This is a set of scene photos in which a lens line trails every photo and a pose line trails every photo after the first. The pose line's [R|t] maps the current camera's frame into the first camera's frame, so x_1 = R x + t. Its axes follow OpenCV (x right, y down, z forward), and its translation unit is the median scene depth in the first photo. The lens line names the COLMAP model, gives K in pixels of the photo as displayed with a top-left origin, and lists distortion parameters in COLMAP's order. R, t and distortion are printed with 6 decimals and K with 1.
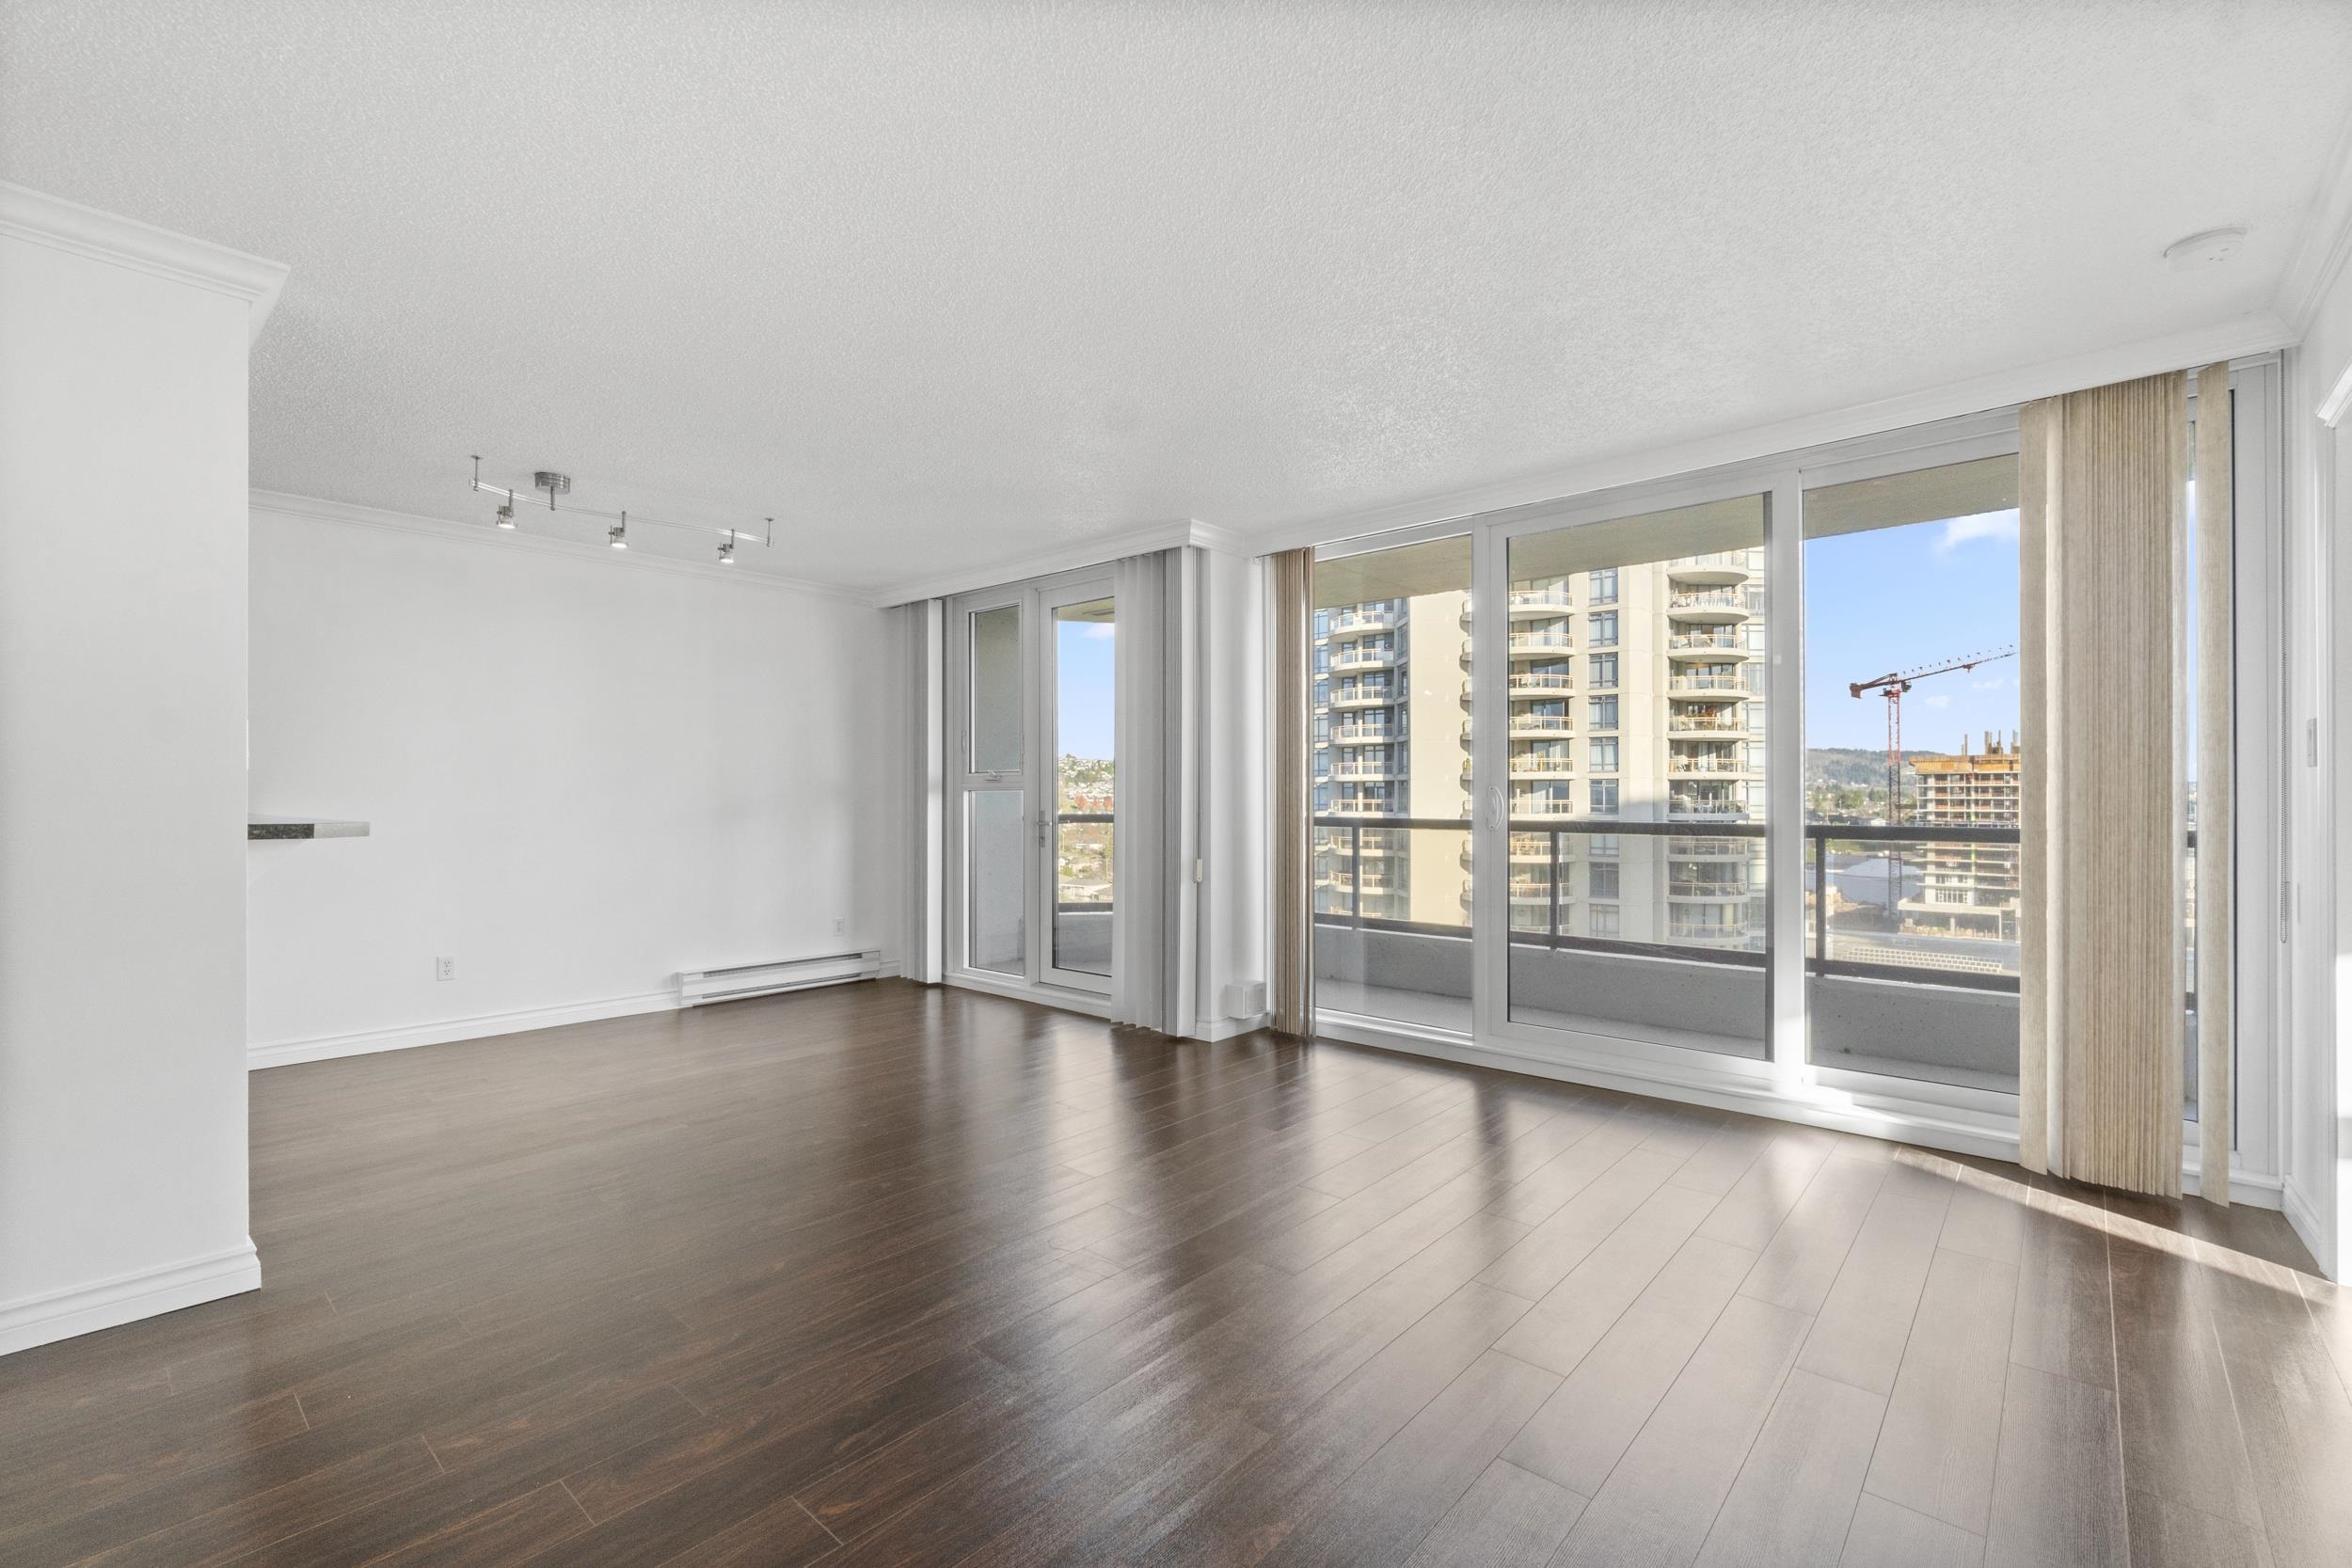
lens RADIAL K [[1017.7, 0, 1163.8], [0, 1017.7, 798.9], [0, 0, 1]] dist [-0.008481, 0.002345]
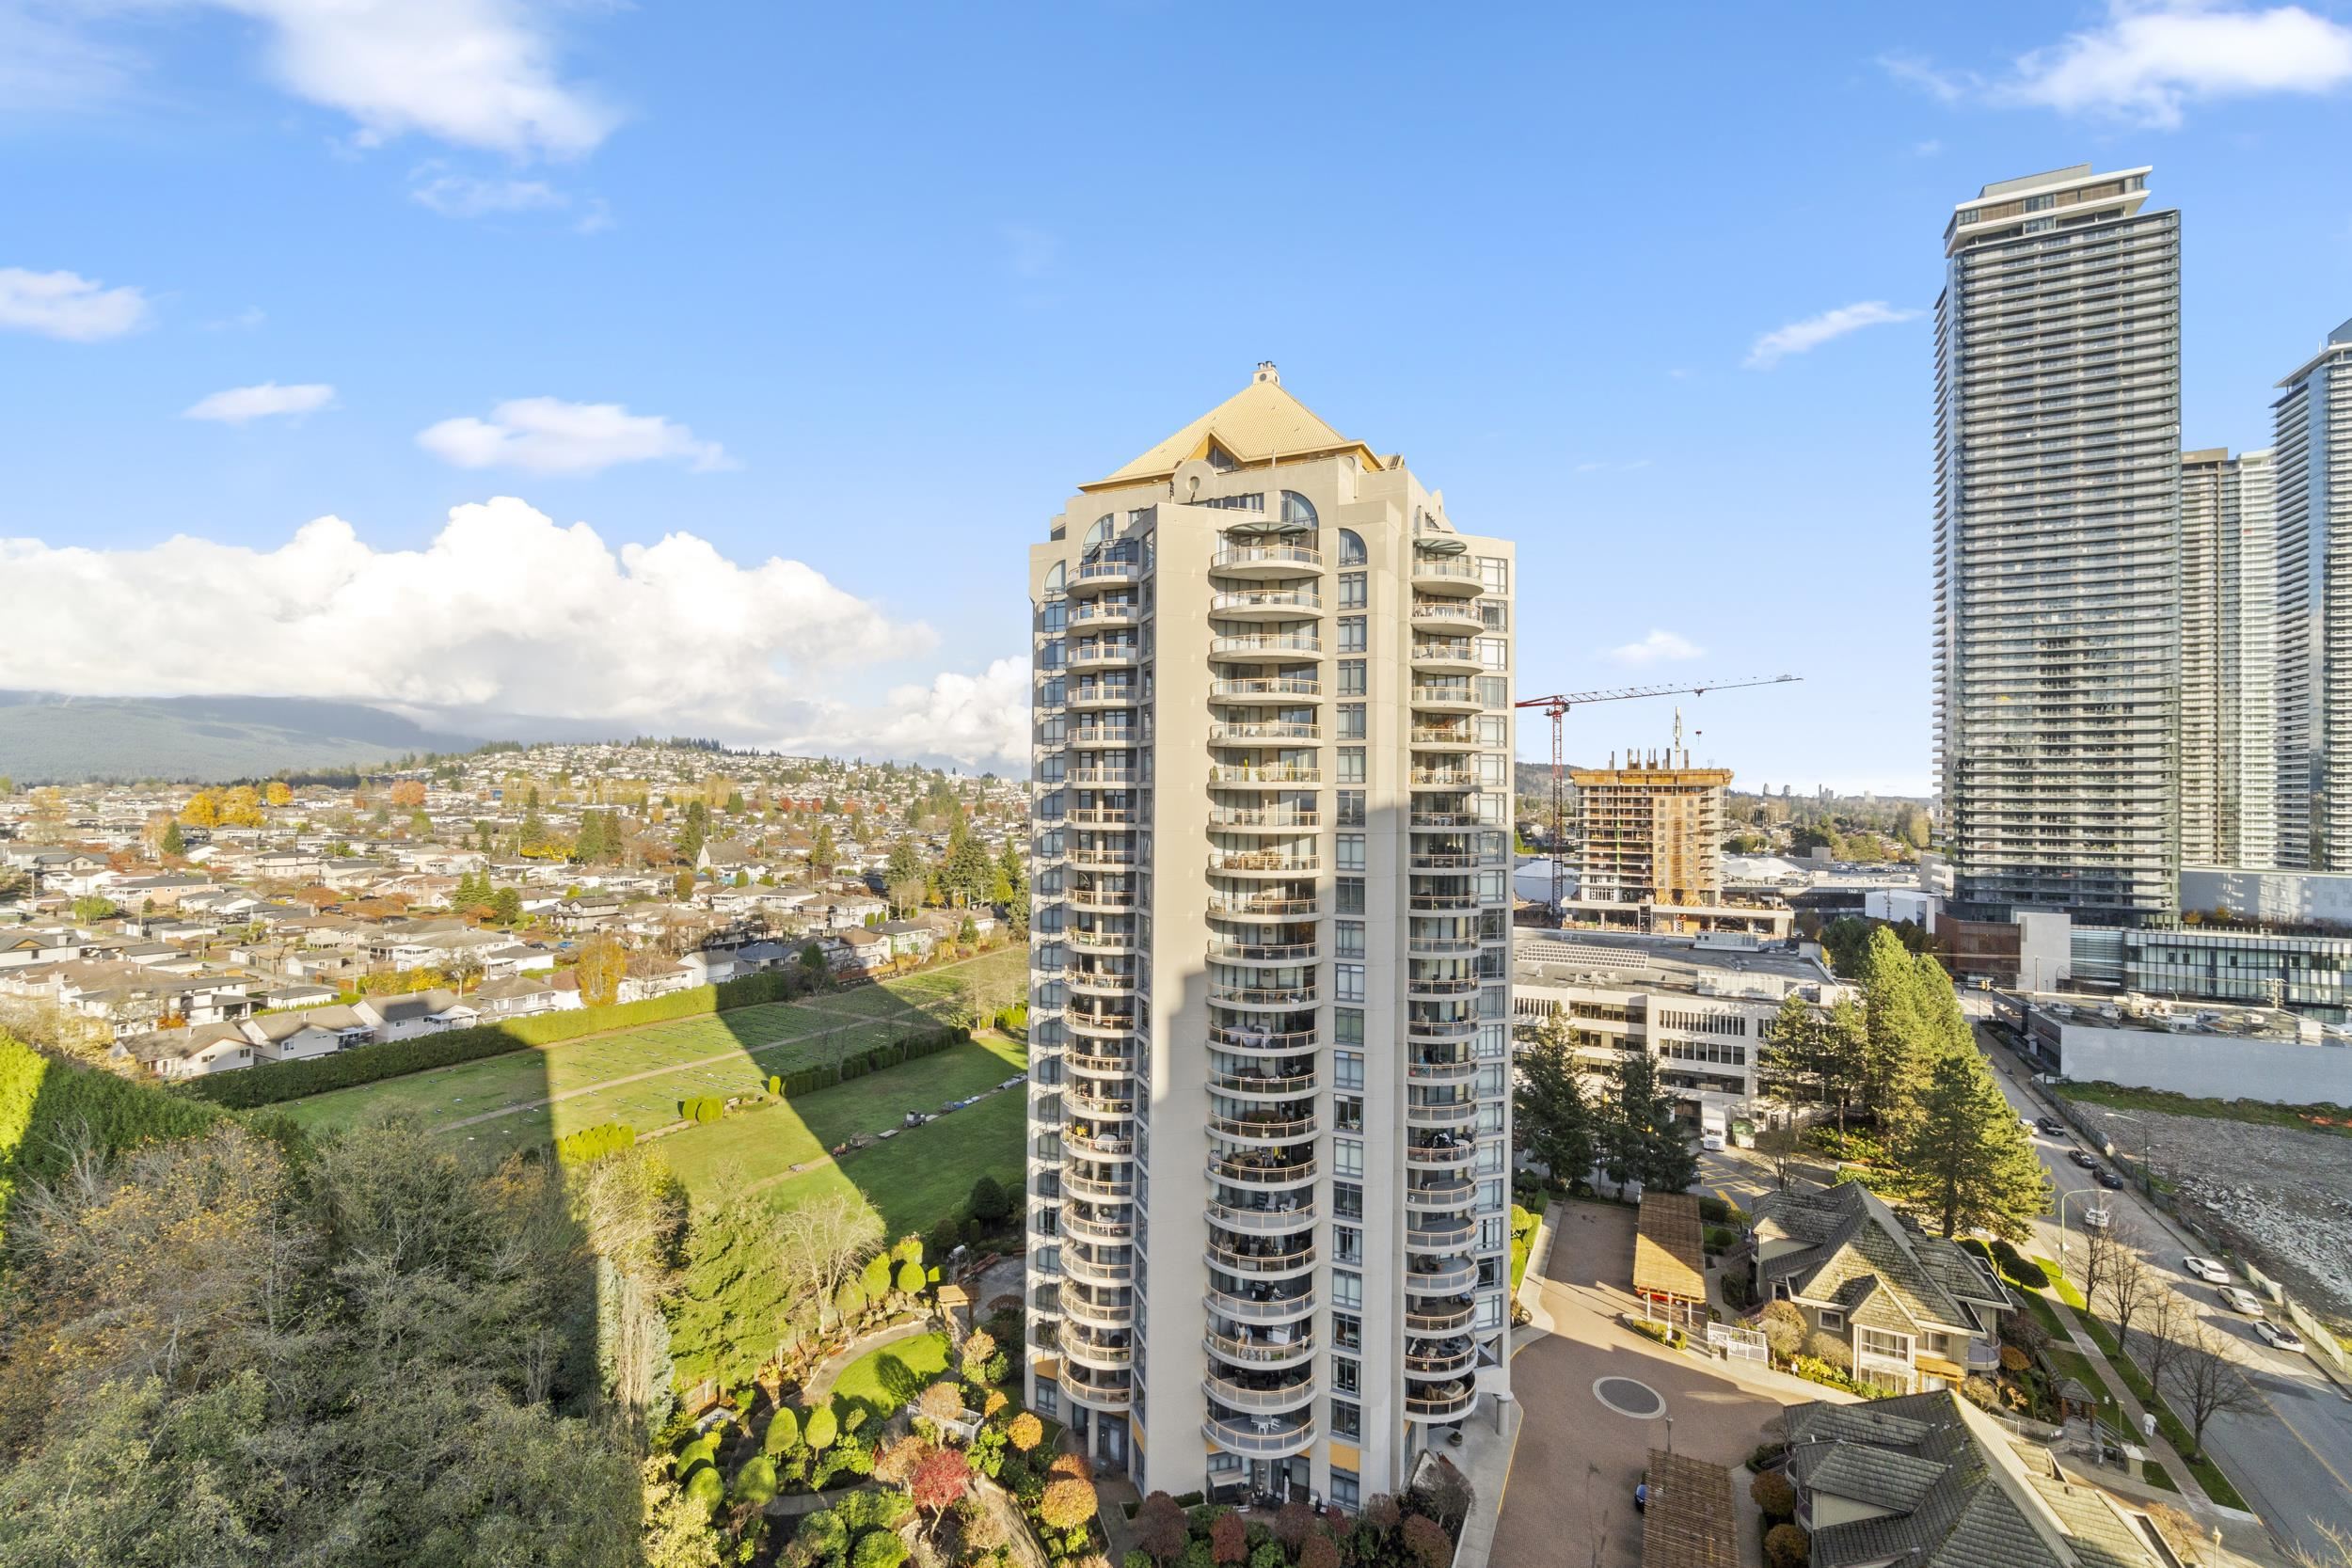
lens RADIAL K [[1017.7, 0, 1166.2], [0, 1017.7, 799.3], [0, 0, 1]] dist [-0.008481, 0.002345]
pose [[0.962242, 0.008470, 0.272064, 0.002726], [-0.007802, 0.999963, -0.003537, -0.005777], [-0.272084, 0.001280, 0.962273, 0.111104]]
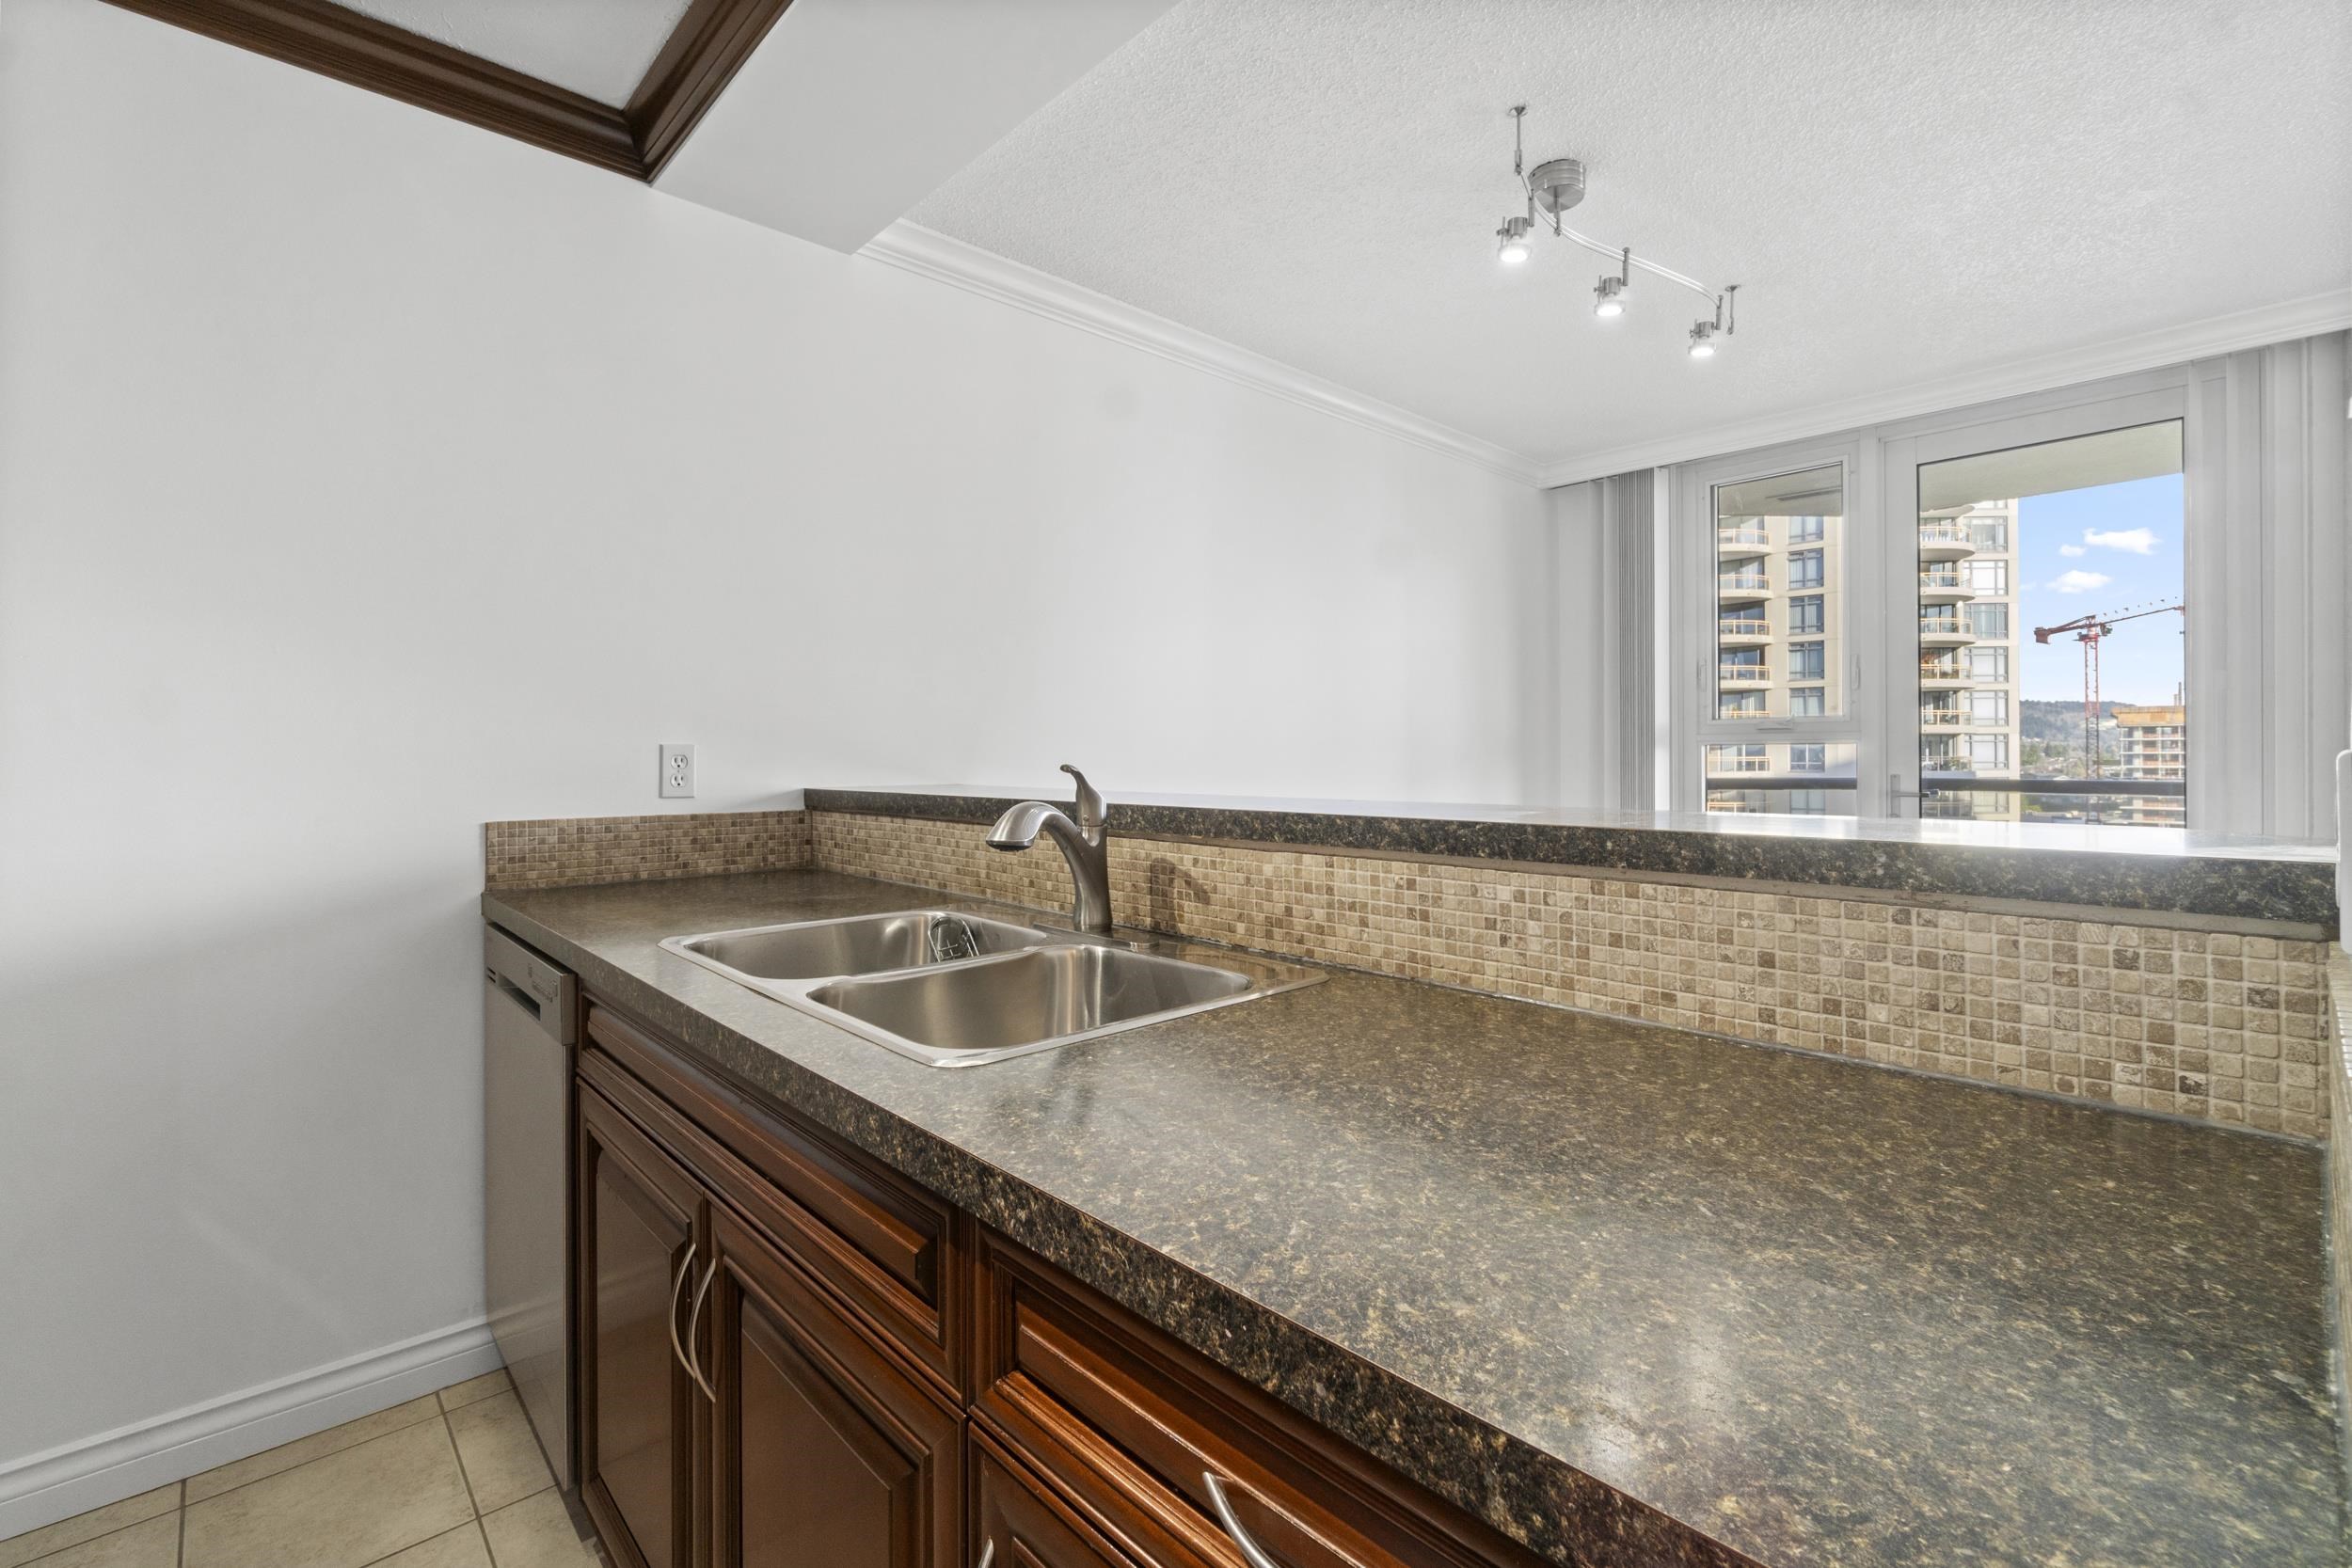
lens RADIAL K [[1017.7, 0, 1155.0], [0, 1017.7, 760.4], [0, 0, 1]] dist [-0.008481, 0.002345]
pose [[0.994306, -0.003054, -0.106516, -0.048244], [0.003413, 0.999989, 0.003194, -0.000071], [0.106505, -0.003540, 0.994306, 0.027031]]
